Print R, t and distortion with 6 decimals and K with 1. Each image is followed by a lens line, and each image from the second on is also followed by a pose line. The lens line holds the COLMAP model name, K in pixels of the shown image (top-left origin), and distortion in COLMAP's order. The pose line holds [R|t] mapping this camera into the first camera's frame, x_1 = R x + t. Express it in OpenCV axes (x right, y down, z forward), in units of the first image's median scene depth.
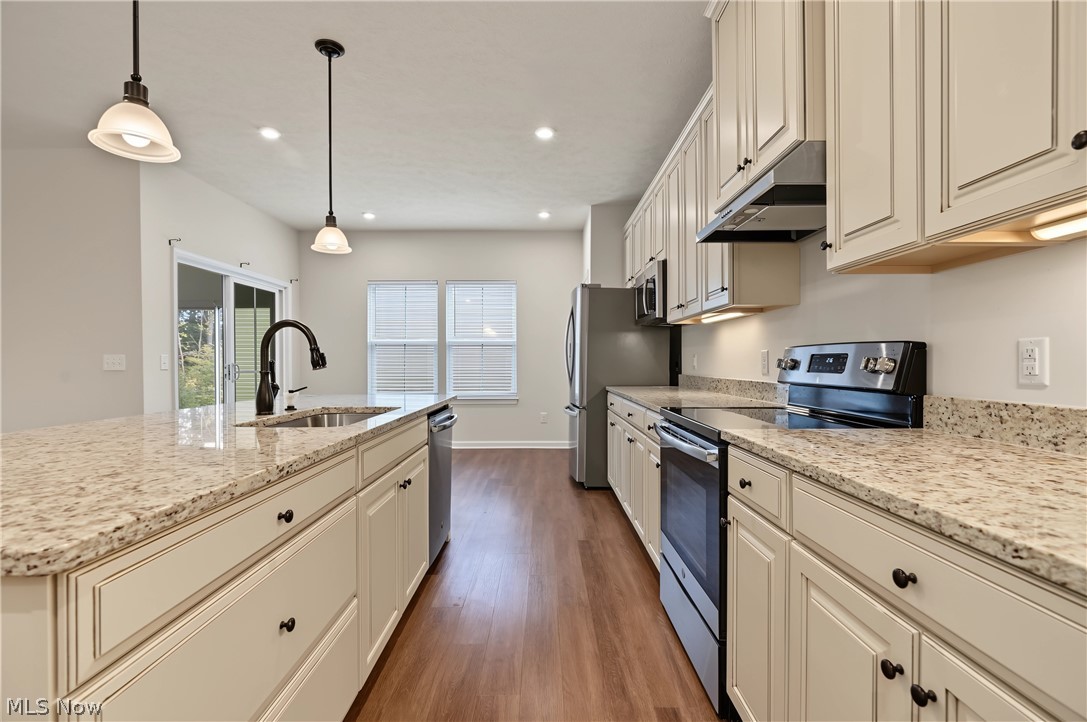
lens RADIAL K [[492.8, 0, 540.8], [0, 492.8, 364.2], [0, 0, 1]] dist [-0.007590, -0.000254]
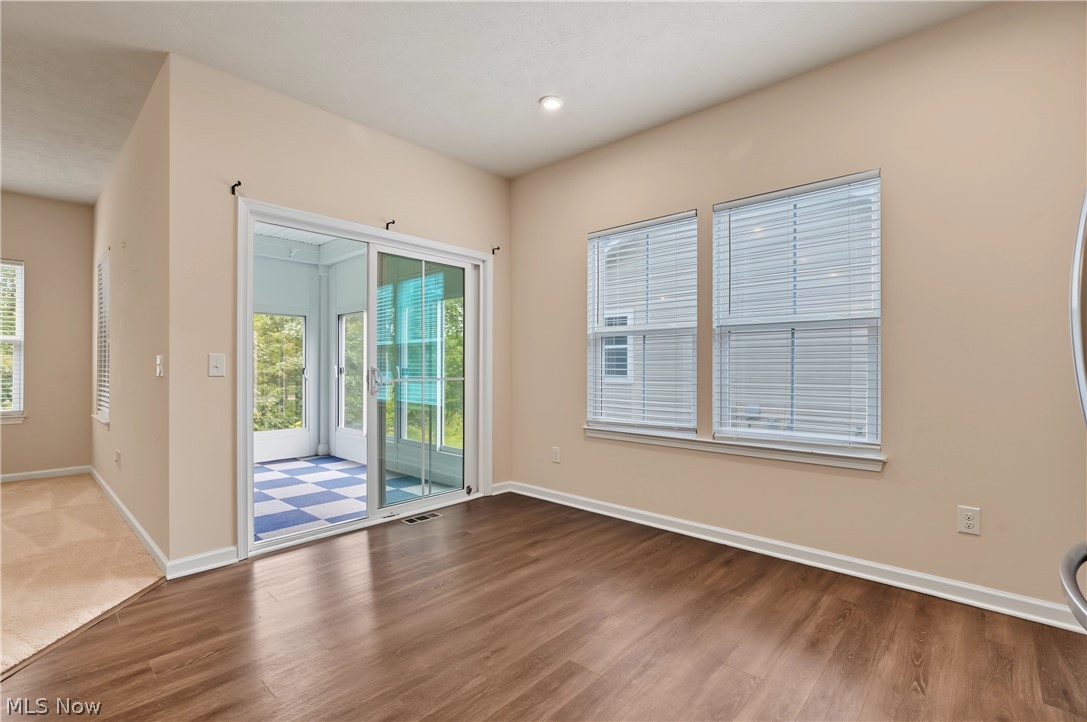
lens RADIAL K [[492.8, 0, 540.8], [0, 492.8, 364.2], [0, 0, 1]] dist [-0.007590, -0.000254]
pose [[0.738630, -0.001462, -0.674109, 0.016246], [-0.005691, 0.999948, -0.008405, -0.000897], [0.674087, 0.010045, 0.738584, 0.497962]]
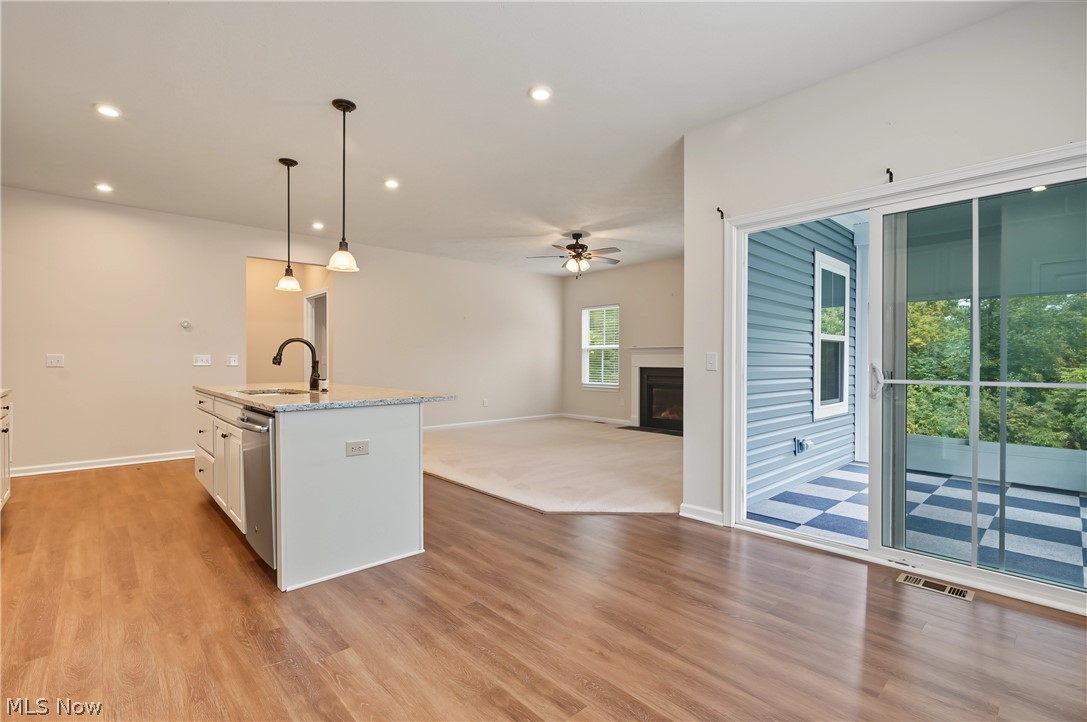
lens RADIAL K [[492.8, 0, 540.8], [0, 492.8, 364.2], [0, 0, 1]] dist [-0.007590, -0.000254]
pose [[-0.730622, 0.003534, -0.682773, 0.017711], [-0.007402, 0.999887, 0.013097, -0.003548], [0.682742, 0.014623, -0.730513, 0.881688]]
